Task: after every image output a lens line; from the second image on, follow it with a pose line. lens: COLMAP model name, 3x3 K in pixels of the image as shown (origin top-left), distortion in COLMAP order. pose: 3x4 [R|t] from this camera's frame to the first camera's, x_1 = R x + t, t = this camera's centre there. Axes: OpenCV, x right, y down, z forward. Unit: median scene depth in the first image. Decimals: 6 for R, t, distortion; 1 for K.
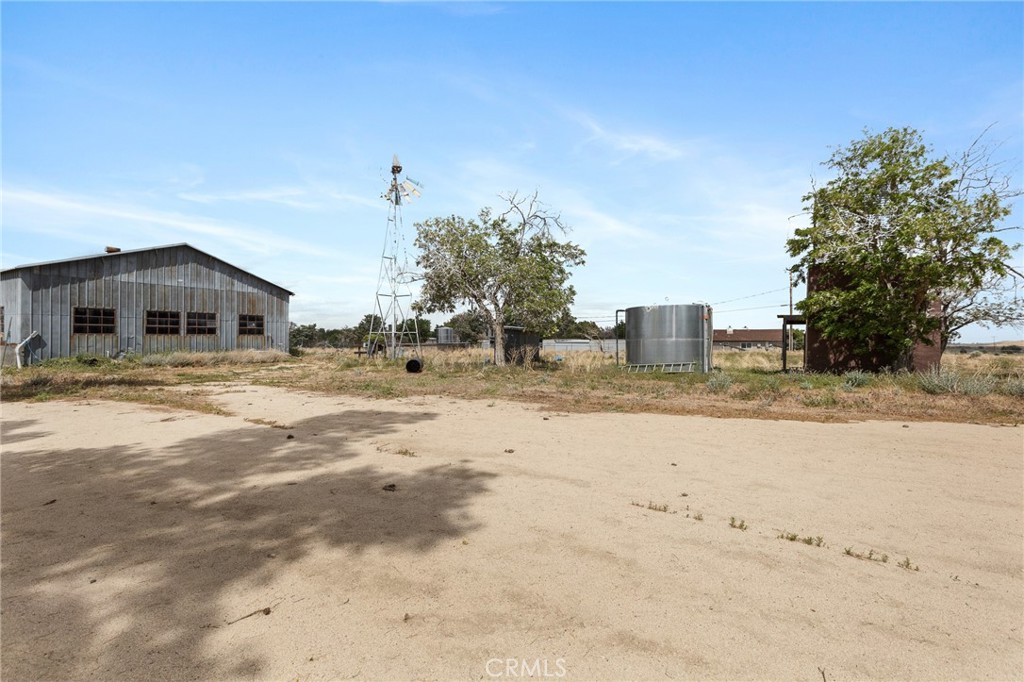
lens RADIAL K [[469.1, 0, 512.8], [0, 469.1, 340.6], [0, 0, 1]] dist [0.010155, -0.001019]
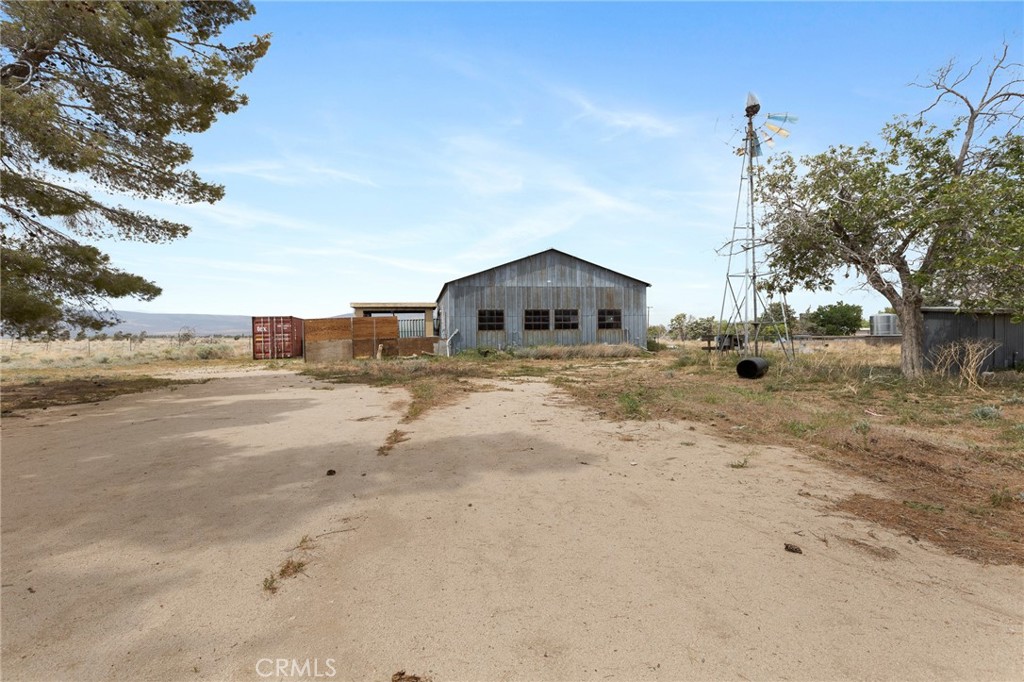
lens RADIAL K [[469.1, 0, 513.7], [0, 469.1, 337.6], [0, 0, 1]] dist [0.010155, -0.001019]
pose [[0.669043, -0.003483, -0.743216, 0.065288], [0.010398, 0.999935, 0.004674, -0.000473], [0.743151, -0.010855, 0.669036, 0.198366]]
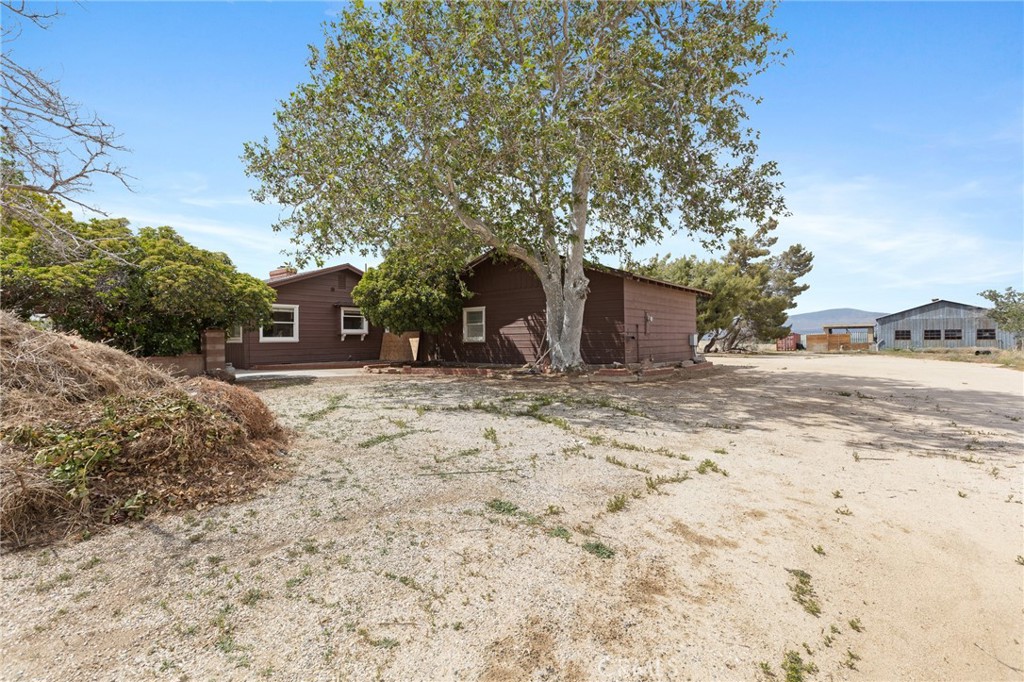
lens RADIAL K [[469.1, 0, 508.4], [0, 469.1, 340.1], [0, 0, 1]] dist [0.010155, -0.001019]
pose [[-0.106579, -0.006707, -0.994282, 1.818379], [-0.001360, 0.999977, -0.006600, 0.007535], [0.994303, 0.000648, -0.106585, -0.843959]]
